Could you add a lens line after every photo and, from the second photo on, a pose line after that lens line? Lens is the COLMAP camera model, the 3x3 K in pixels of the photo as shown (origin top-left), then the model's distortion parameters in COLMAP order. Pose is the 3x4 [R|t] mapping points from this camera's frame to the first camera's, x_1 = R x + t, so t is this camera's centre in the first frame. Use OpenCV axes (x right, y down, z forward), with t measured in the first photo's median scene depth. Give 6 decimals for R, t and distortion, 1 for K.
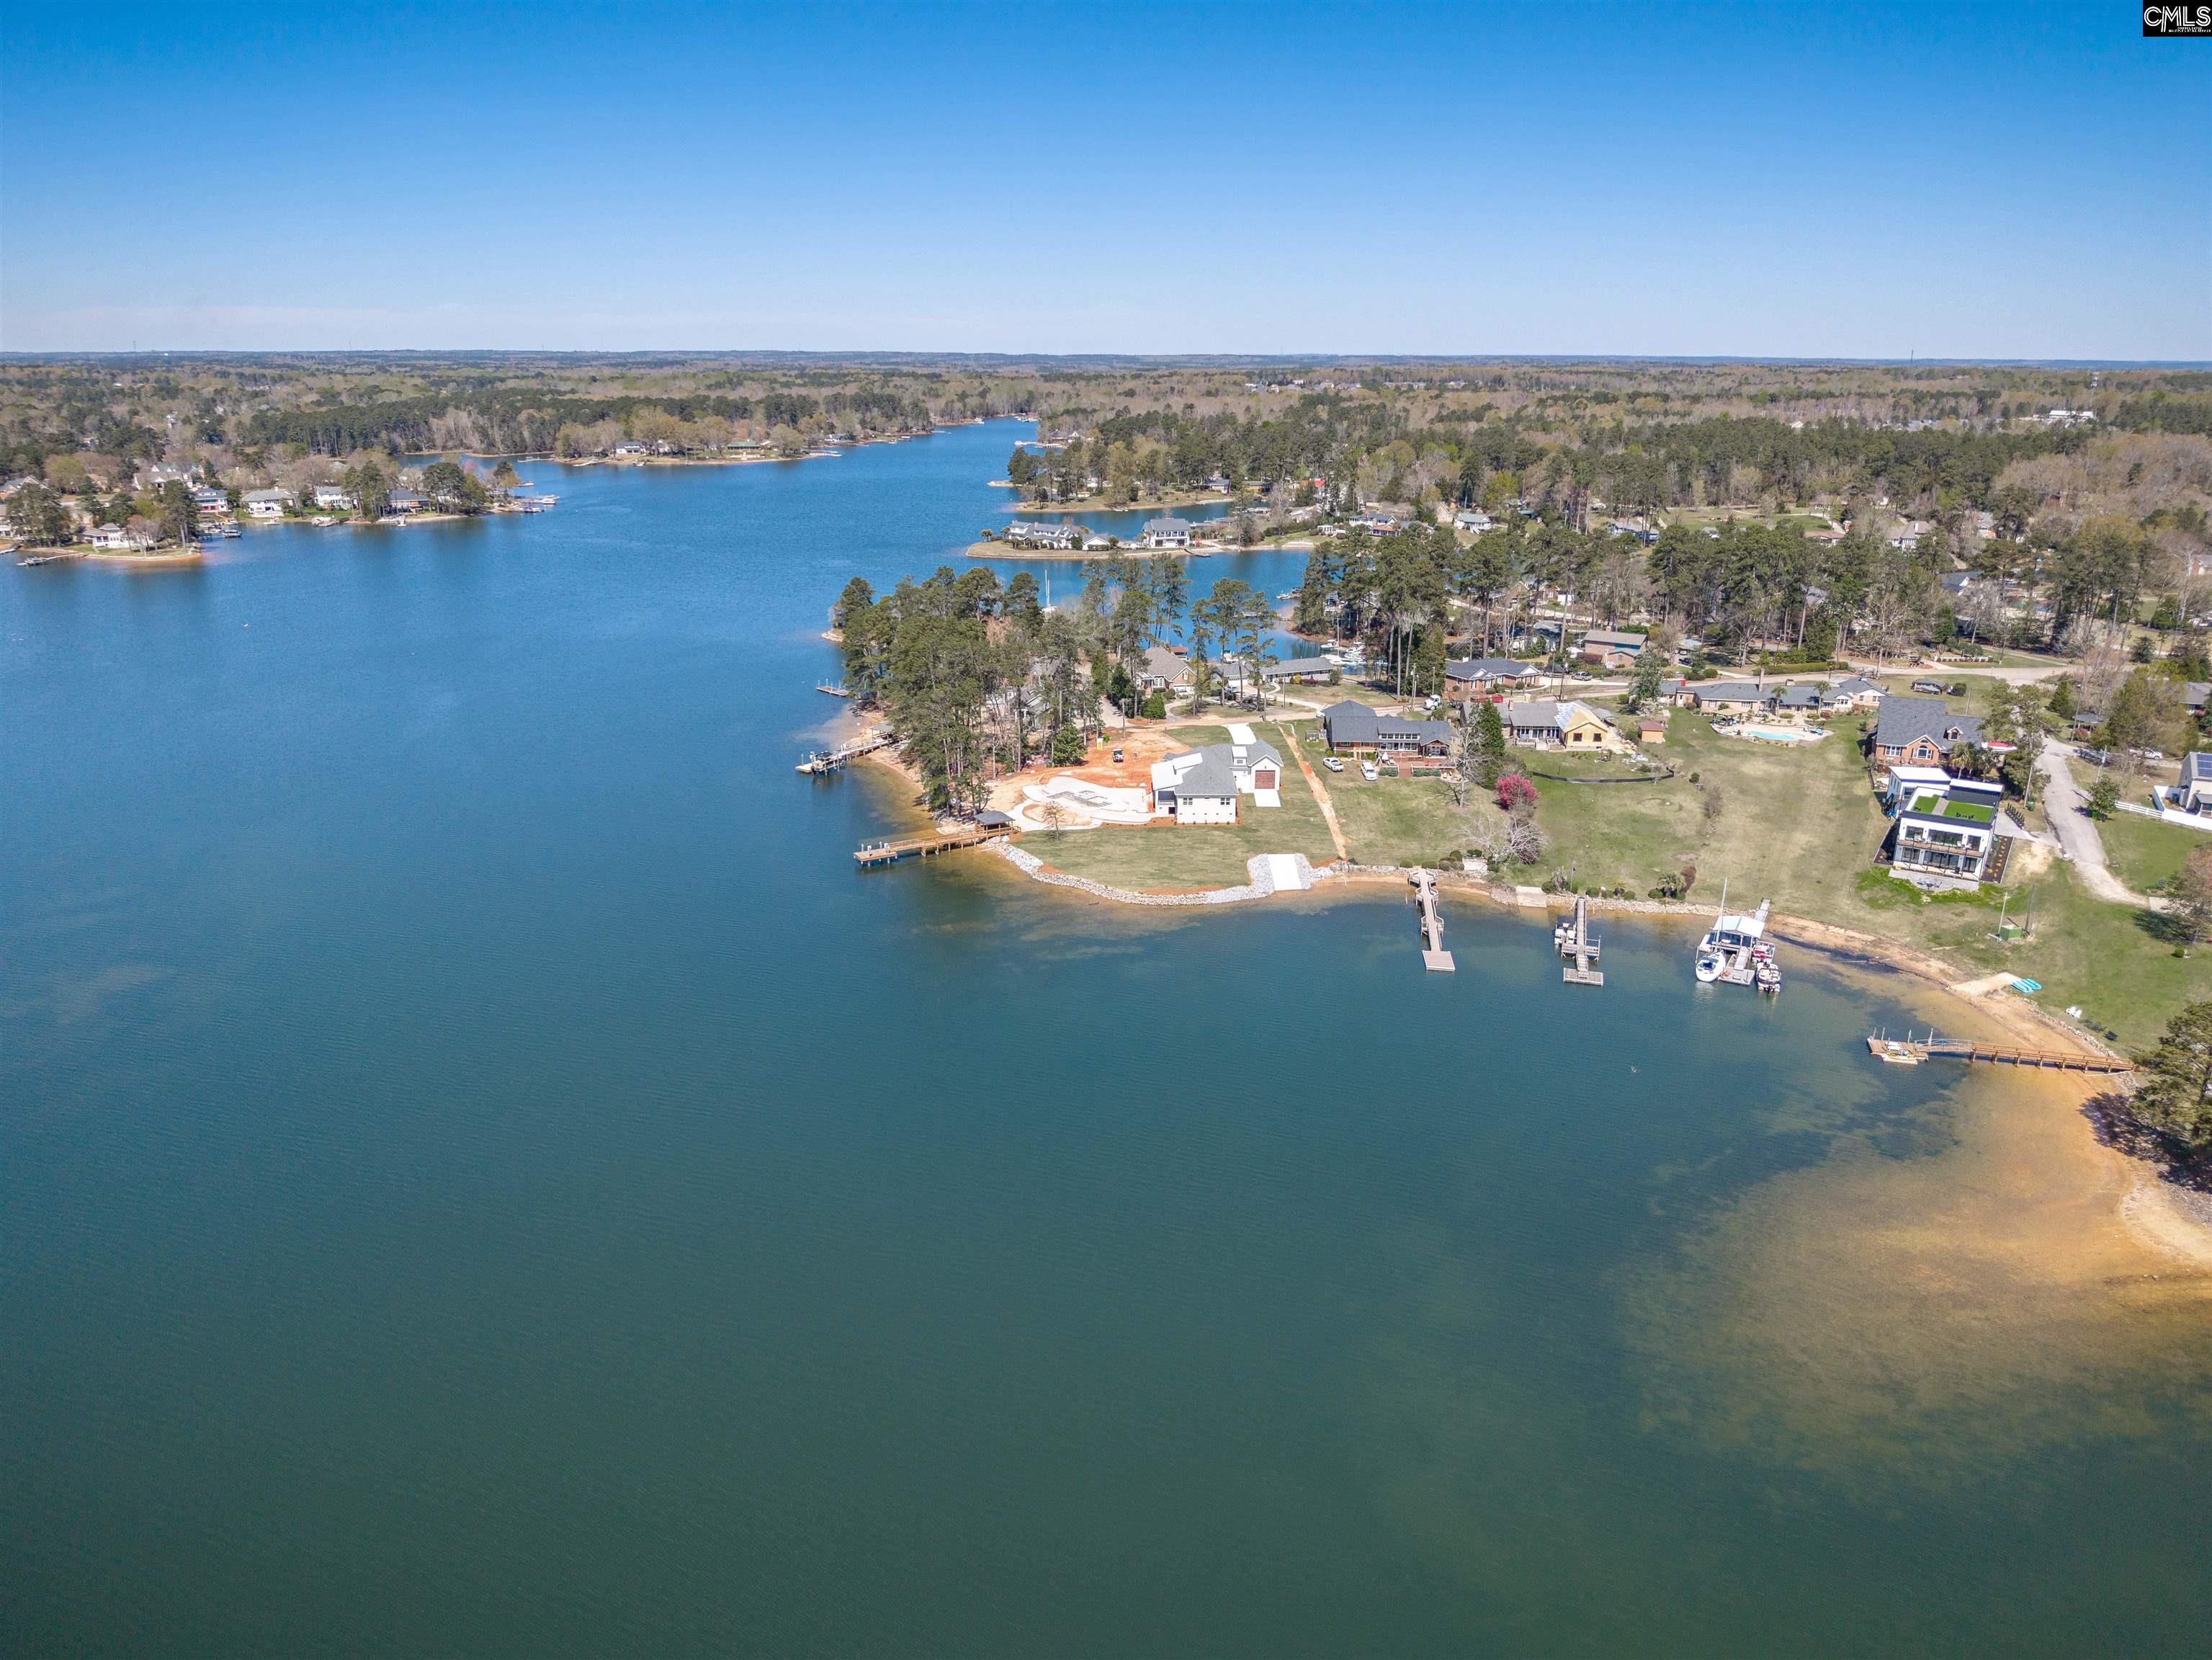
lens RADIAL K [[1518.2, 0, 1100.4], [0, 1518.2, 816.3], [0, 0, 1]] dist [-0.001508, -0.031401]
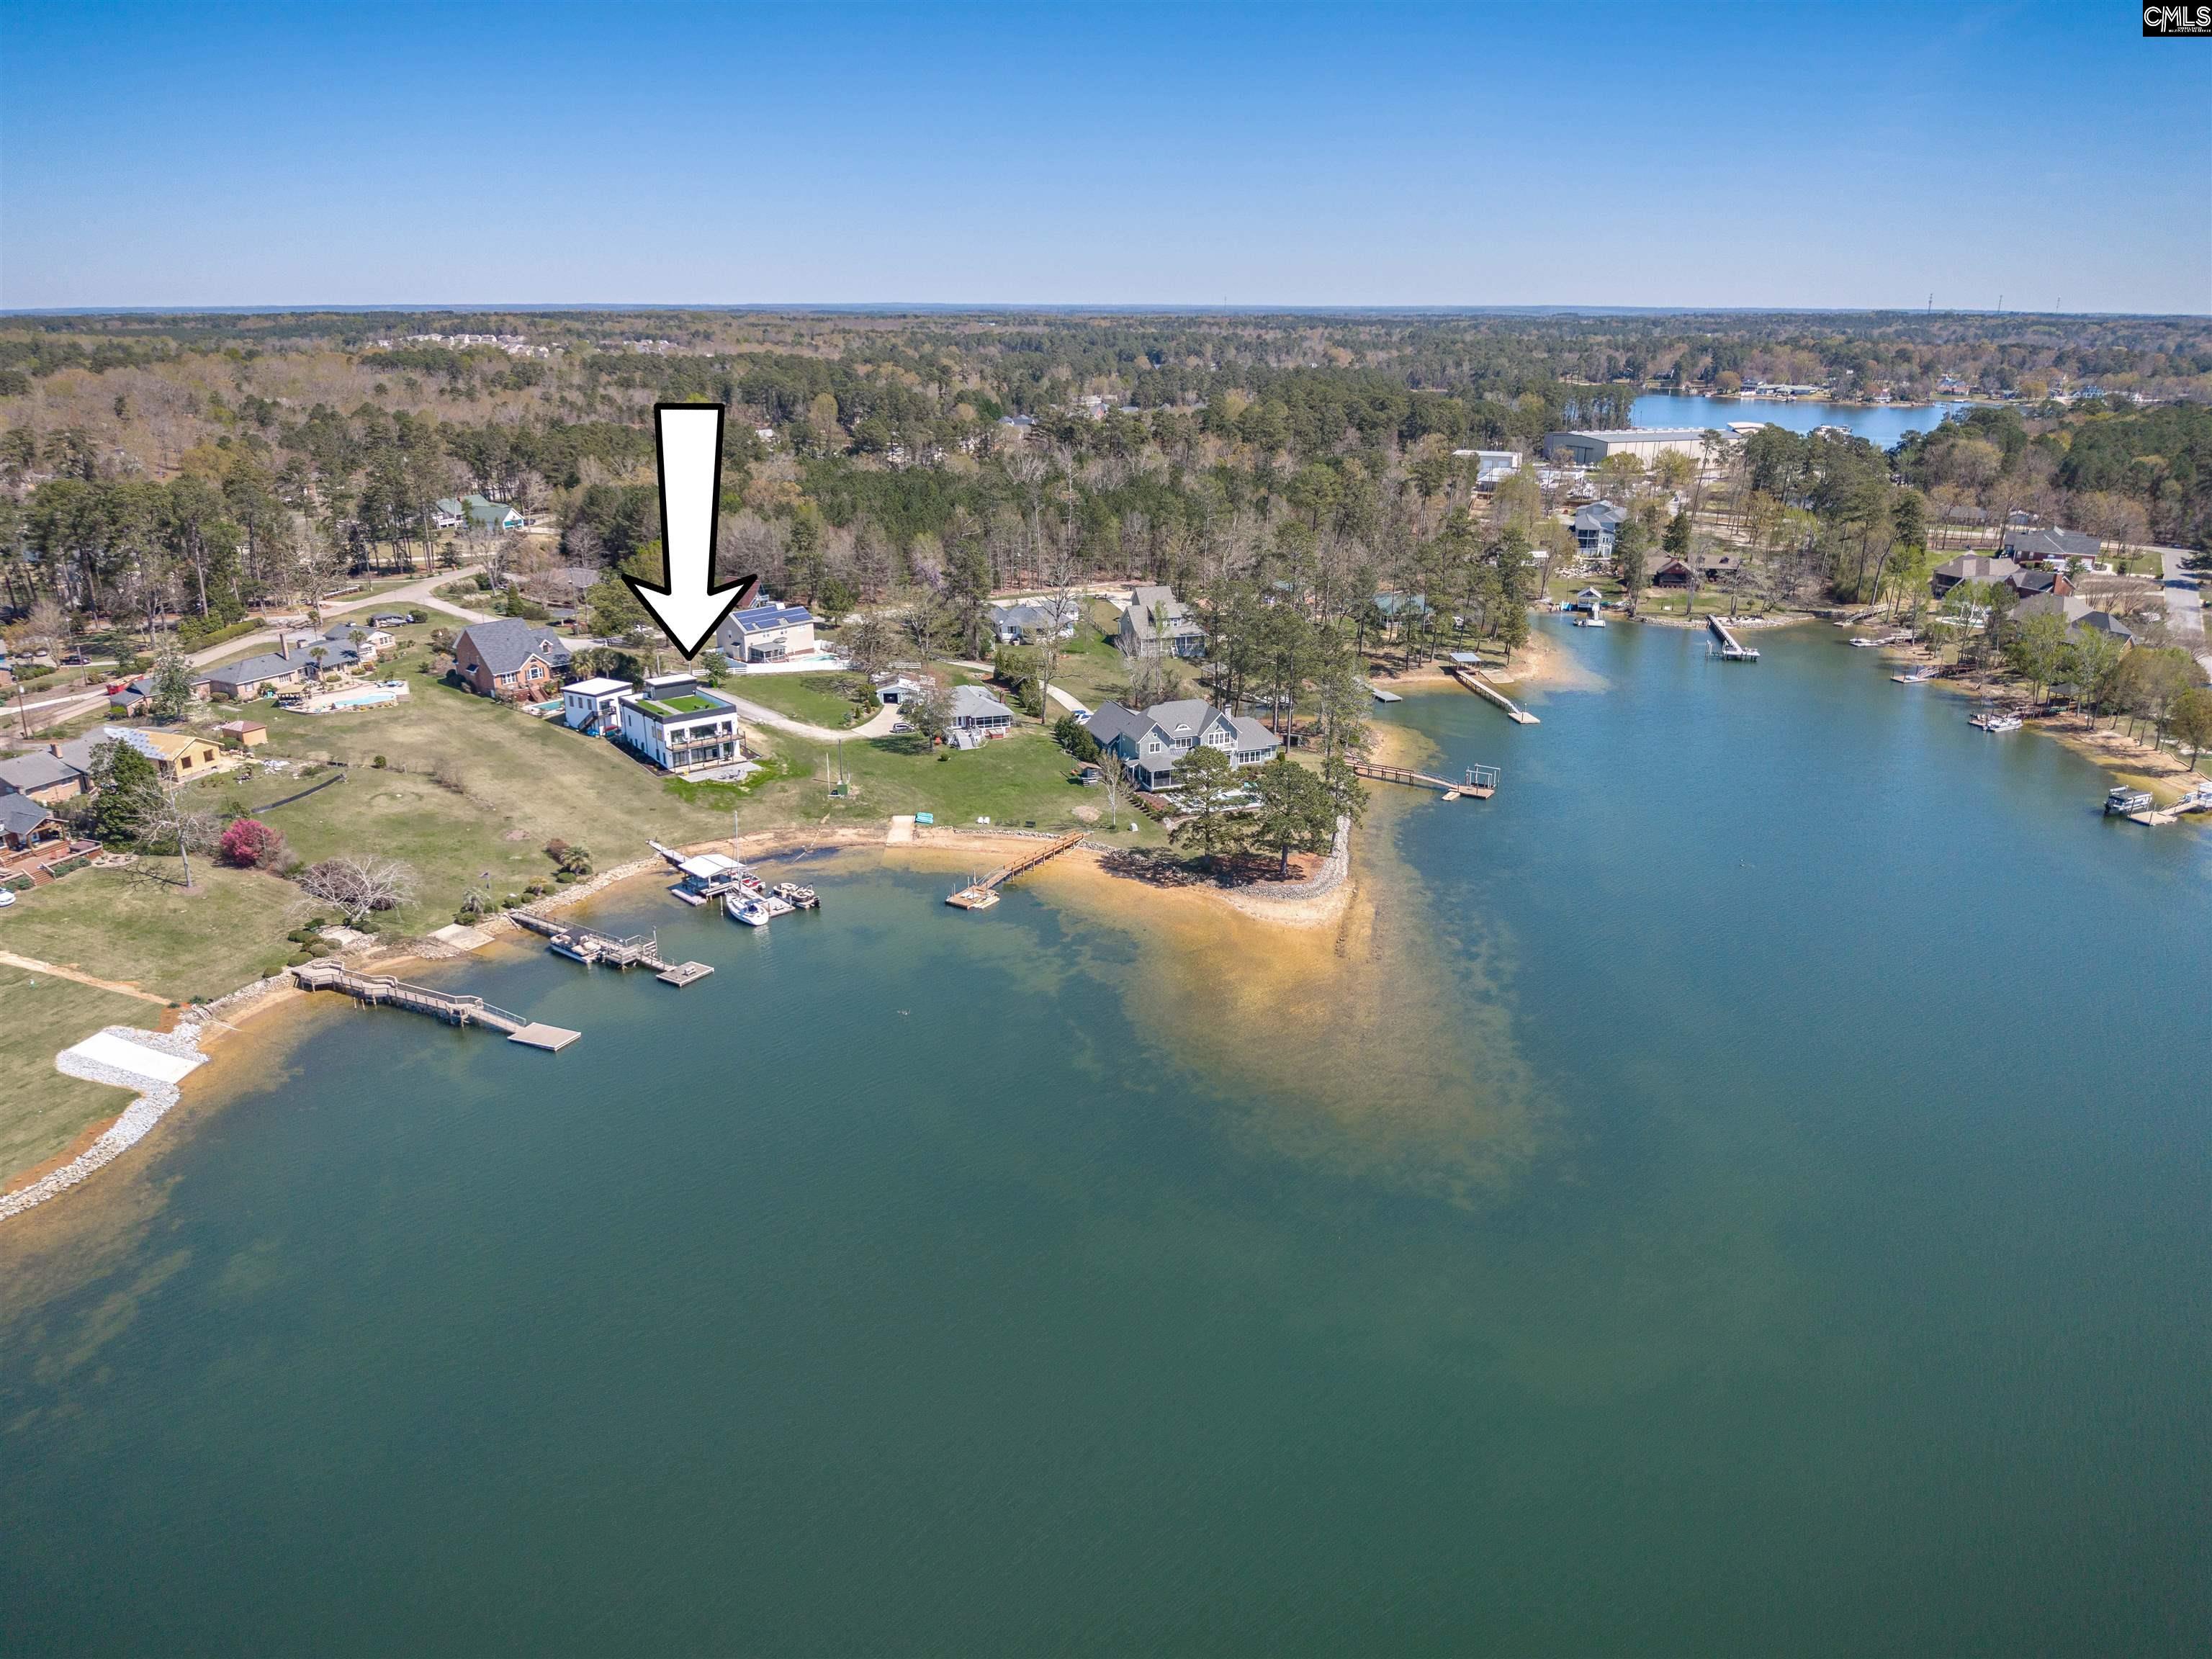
lens RADIAL K [[1511.3, 0, 1108.9], [0, 1511.3, 854.4], [0, 0, 1]] dist [-0.002631, -0.027163]
pose [[0.280042, -0.326263, 0.902845, -0.313888], [0.275927, 0.928146, 0.249819, -0.089549], [-0.919479, 0.179160, 0.349944, 0.421522]]
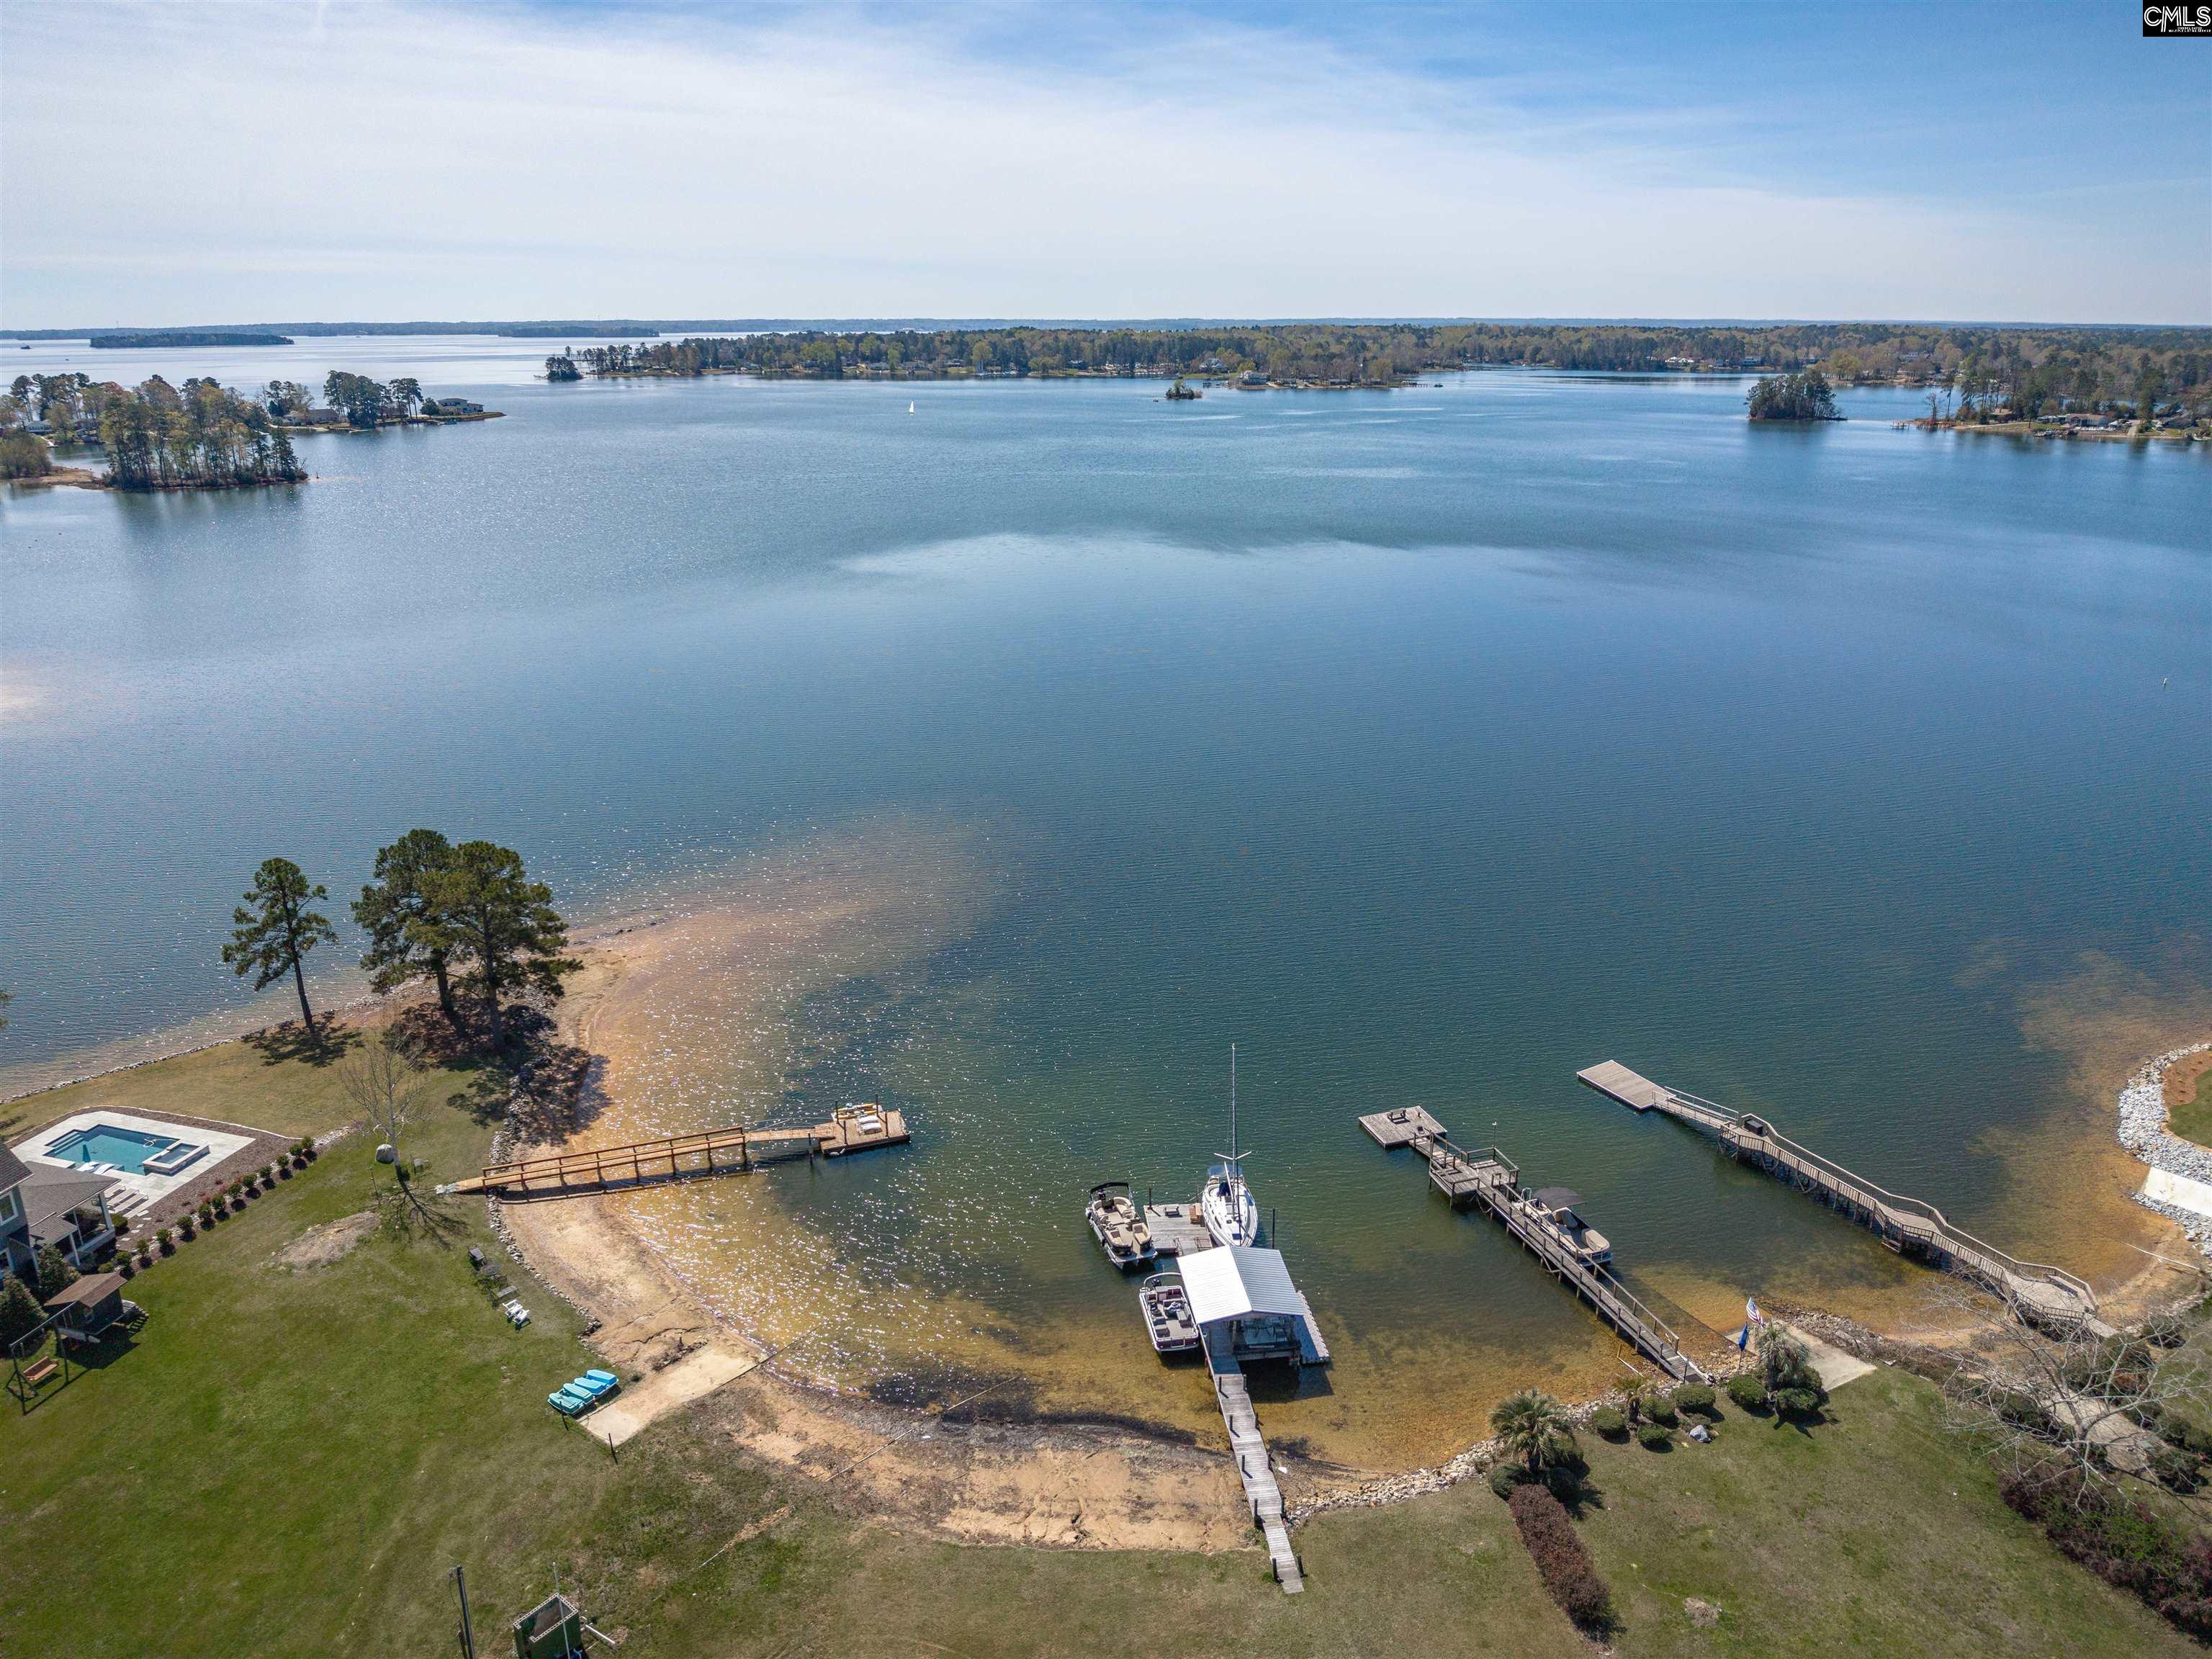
lens RADIAL K [[1511.3, 0, 1108.9], [0, 1511.3, 854.4], [0, 0, 1]] dist [-0.002631, -0.027163]
pose [[-0.806902, 0.192255, -0.558523, 0.600965], [-0.168387, 0.831448, 0.529472, -0.211275], [0.566176, 0.521280, -0.638523, 1.087505]]
